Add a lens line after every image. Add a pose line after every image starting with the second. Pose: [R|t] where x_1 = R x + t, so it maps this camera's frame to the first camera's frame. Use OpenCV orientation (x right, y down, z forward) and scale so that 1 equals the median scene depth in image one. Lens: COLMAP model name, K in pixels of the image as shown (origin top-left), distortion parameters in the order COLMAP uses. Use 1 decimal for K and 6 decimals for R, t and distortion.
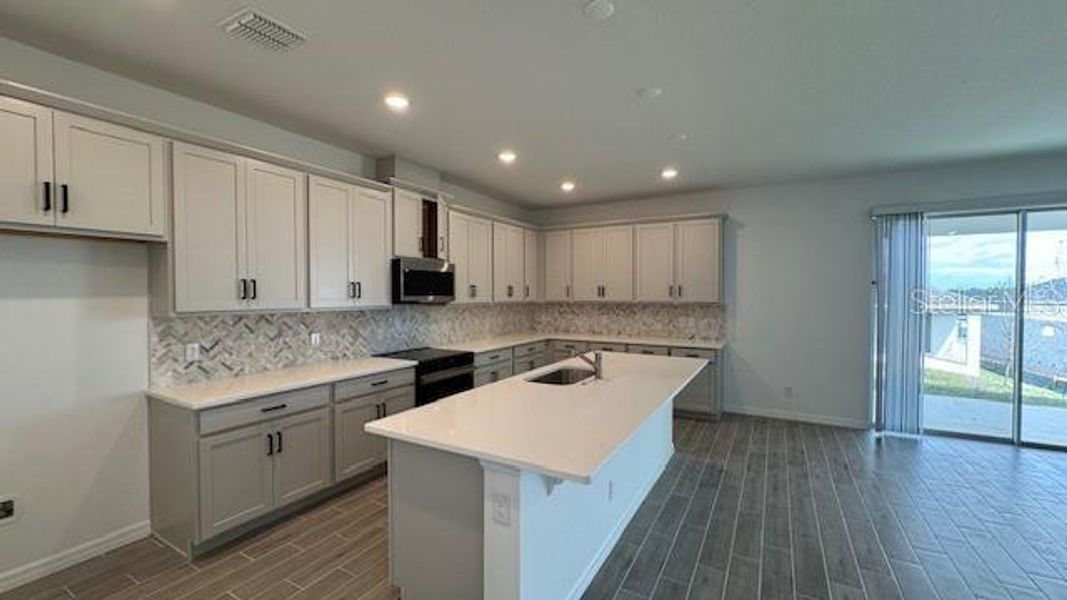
lens RADIAL K [[423.2, 0, 537.7], [0, 423.2, 299.0], [0, 0, 1]] dist [-0.008334, 0.000024]
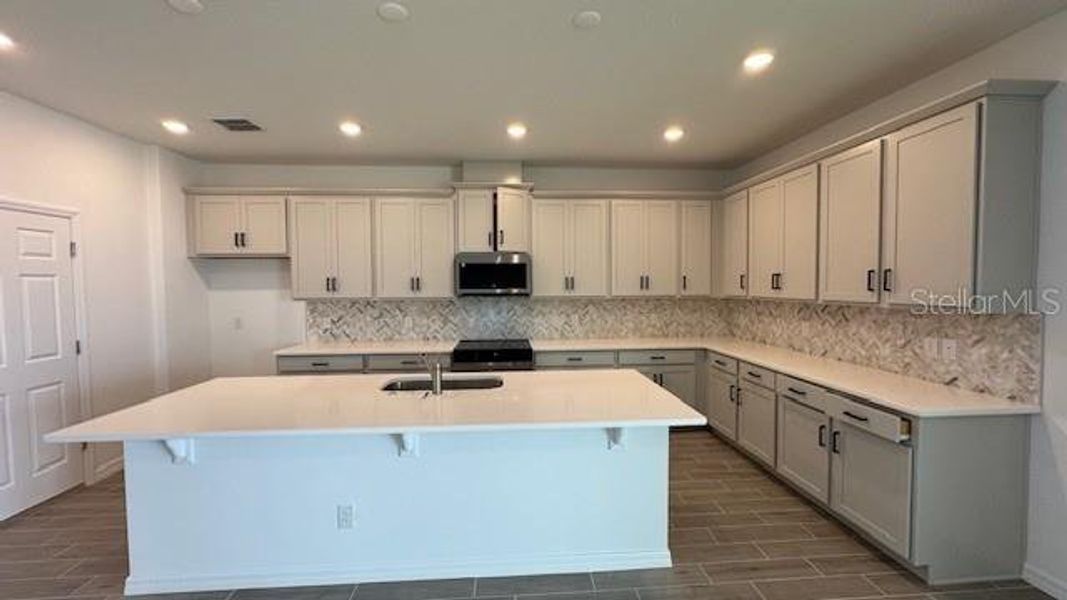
lens RADIAL K [[423.2, 0, 536.5], [0, 423.2, 300.9], [0, 0, 1]] dist [-0.008334, 0.000024]
pose [[0.552960, 0.029508, -0.832685, 0.683813], [-0.006595, 0.999496, 0.031041, -0.010161], [0.833182, -0.011673, 0.552876, 0.542841]]
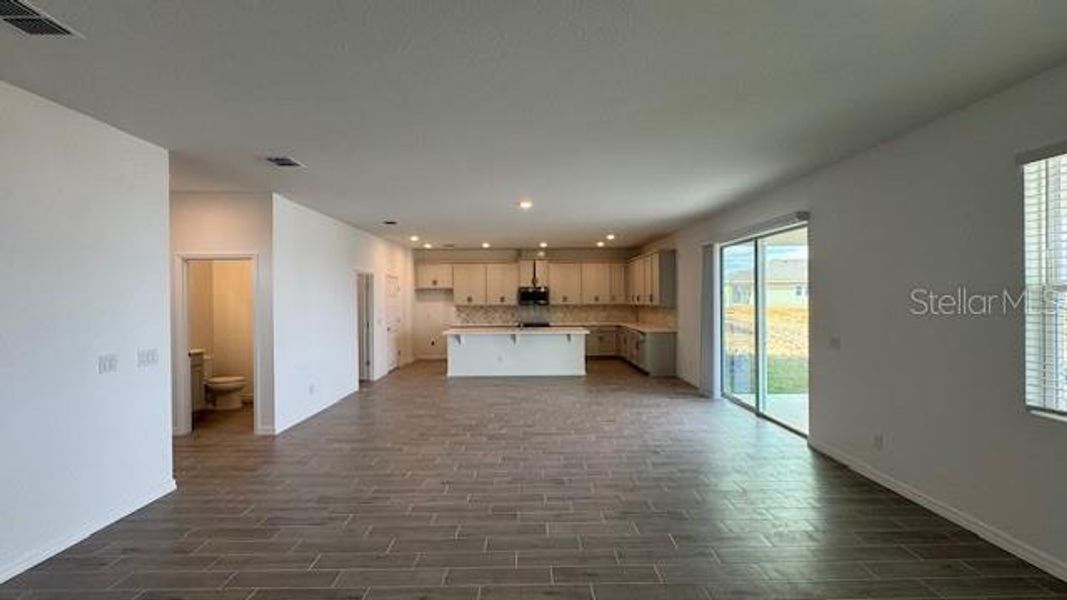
lens RADIAL K [[423.2, 0, 535.1], [0, 423.2, 299.9], [0, 0, 1]] dist [-0.008334, 0.000024]
pose [[0.501978, -0.000433, -0.864880, 2.023567], [-0.003702, 0.999990, -0.002650, -0.008443], [0.864872, 0.004532, 0.501972, -0.275799]]
